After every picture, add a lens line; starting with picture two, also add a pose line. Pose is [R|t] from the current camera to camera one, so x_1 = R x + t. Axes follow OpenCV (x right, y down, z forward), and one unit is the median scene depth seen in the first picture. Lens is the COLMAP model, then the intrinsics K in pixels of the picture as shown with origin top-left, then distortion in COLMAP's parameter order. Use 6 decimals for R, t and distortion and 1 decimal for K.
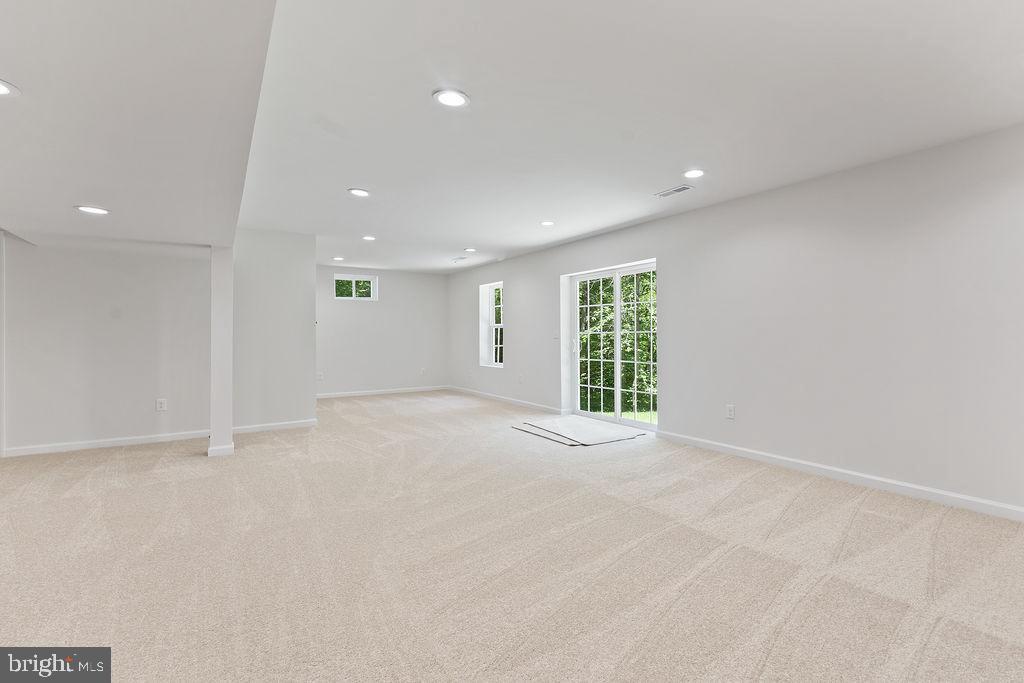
lens RADIAL K [[452.8, 0, 512.0], [0, 452.8, 341.5], [0, 0, 1]] dist [-0.000093, 0.000330]
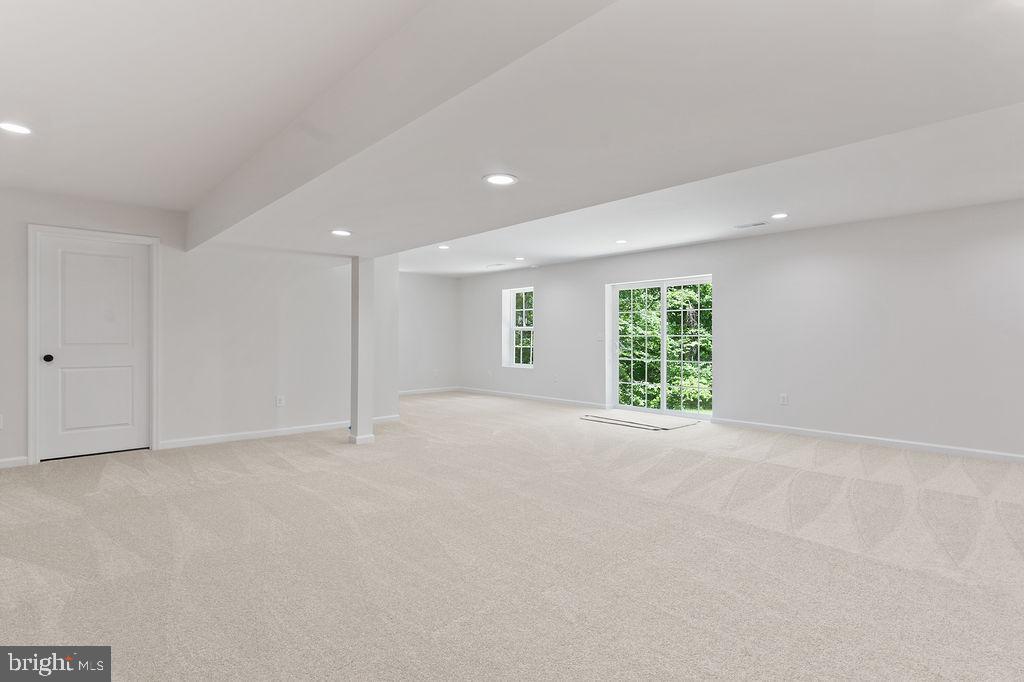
lens RADIAL K [[482.3, 0, 512.0], [0, 482.3, 341.0], [0, 0, 1]] dist [-0.000397, -0.000837]
pose [[0.991714, 0.004125, 0.128398, -0.280289], [-0.003191, 0.999967, -0.007476, 0.003851], [-0.128424, 0.007004, 0.991695, -0.147555]]
